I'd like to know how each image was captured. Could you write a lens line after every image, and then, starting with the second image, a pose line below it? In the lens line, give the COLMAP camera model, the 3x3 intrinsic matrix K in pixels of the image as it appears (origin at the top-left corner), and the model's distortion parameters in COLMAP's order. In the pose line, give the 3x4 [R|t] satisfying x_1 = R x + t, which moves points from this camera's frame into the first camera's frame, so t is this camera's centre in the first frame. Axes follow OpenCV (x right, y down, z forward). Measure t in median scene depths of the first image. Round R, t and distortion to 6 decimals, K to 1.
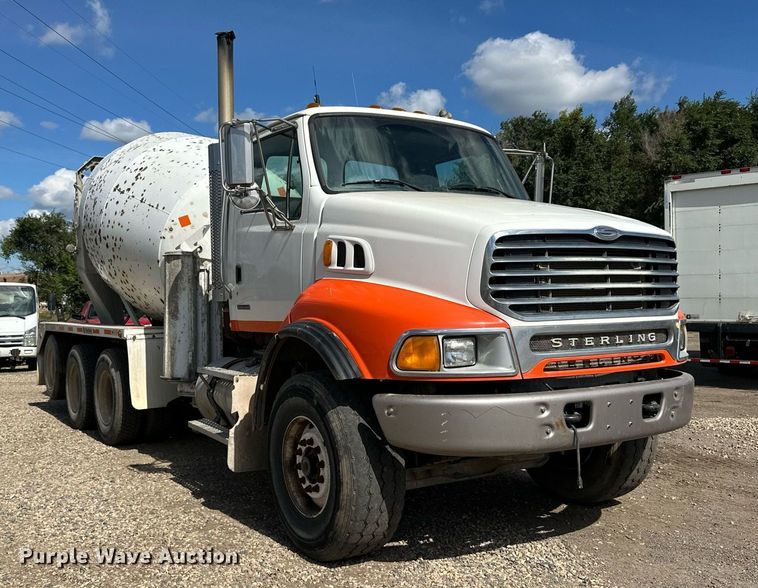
lens RADIAL K [[763.0, 0, 314.7], [0, 763.0, 305.6], [0, 0, 1]] dist [0.028043, 0.000000]
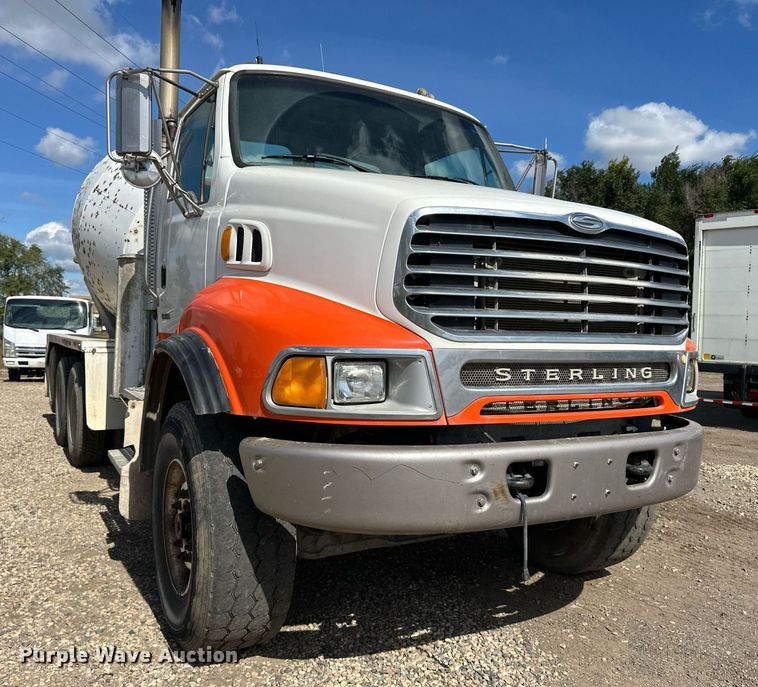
lens RADIAL K [[678.9, 0, 378.5], [0, 678.9, 351.6], [0, 0, 1]] dist [0.042044, -0.009594]
pose [[0.999018, 0.043777, -0.006858, 0.188990], [-0.043602, 0.998764, 0.023864, 0.016381], [0.007894, -0.023542, 0.999692, 0.350007]]
